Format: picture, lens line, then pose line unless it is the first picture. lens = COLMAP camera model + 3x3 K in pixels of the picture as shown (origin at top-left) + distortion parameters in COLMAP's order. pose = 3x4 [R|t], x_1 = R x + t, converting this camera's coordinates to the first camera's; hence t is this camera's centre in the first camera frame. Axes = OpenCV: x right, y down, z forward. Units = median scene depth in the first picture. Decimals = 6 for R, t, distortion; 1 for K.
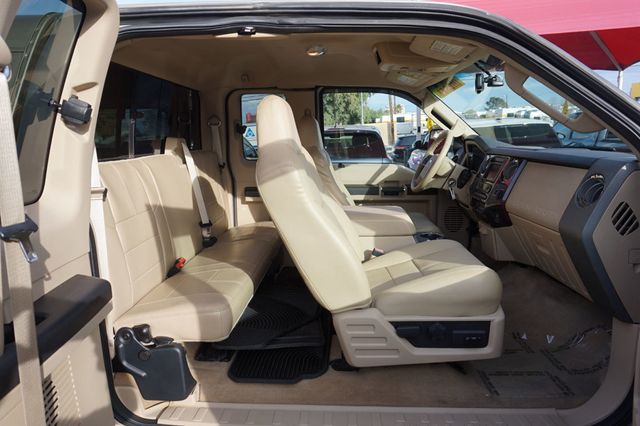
lens RADIAL K [[432.6, 0, 320.0], [0, 432.6, 213.0], [0, 0, 1]] dist [-0.055833, 0.058820]
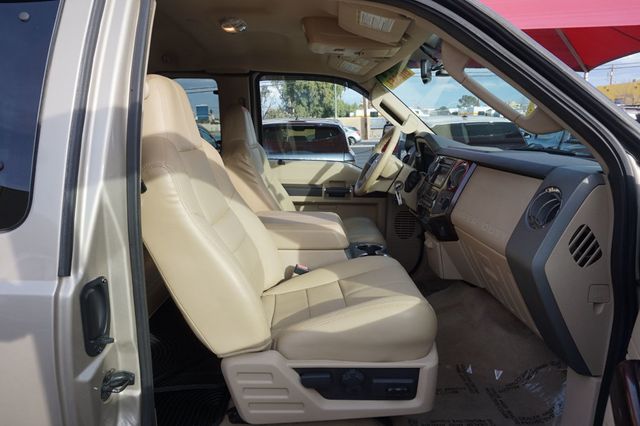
lens RADIAL K [[432.6, 0, 320.0], [0, 432.6, 213.0], [0, 0, 1]] dist [-0.055833, 0.058820]
pose [[0.997965, 0.016640, 0.061560, 0.118395], [-0.017634, 0.999722, 0.015630, -0.032732], [-0.061282, -0.016684, 0.997981, 0.164118]]
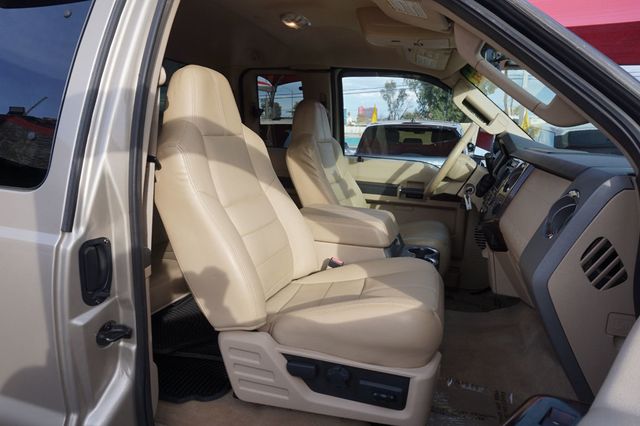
lens RADIAL K [[432.6, 0, 320.0], [0, 432.6, 213.0], [0, 0, 1]] dist [-0.055833, 0.058820]
pose [[0.967410, 0.103192, -0.231232, 0.289555], [-0.099982, 0.994660, 0.025590, -0.023147], [0.232638, -0.001637, 0.972562, 0.186178]]
